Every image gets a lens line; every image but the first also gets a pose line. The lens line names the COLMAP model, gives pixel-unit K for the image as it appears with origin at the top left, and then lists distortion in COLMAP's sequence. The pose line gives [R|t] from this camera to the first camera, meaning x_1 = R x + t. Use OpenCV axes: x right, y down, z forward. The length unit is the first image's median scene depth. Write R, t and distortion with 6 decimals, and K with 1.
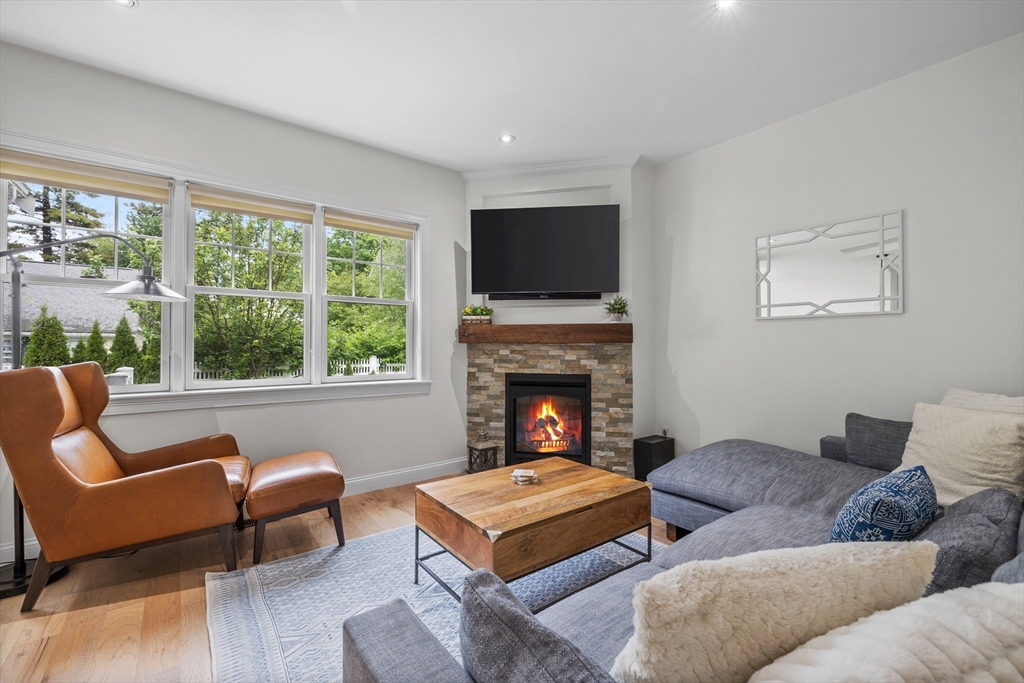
lens RADIAL K [[440.7, 0, 505.5], [0, 440.7, 342.6], [0, 0, 1]] dist [-0.000173, -0.000192]
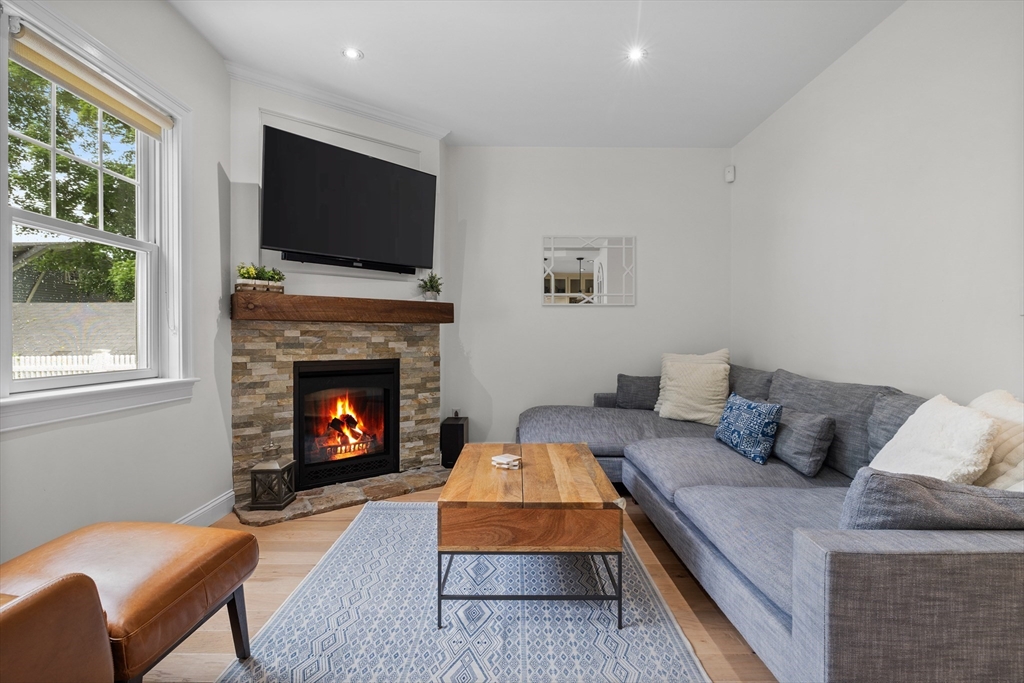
lens RADIAL K [[506.8, 0, 475.9], [0, 506.8, 344.8], [0, 0, 1]] dist [-0.017539, -0.000608]
pose [[0.593108, -0.010611, 0.805053, -0.548378], [-0.004040, 0.999861, 0.016155, 0.028541], [-0.805113, -0.012834, 0.592983, 0.280877]]
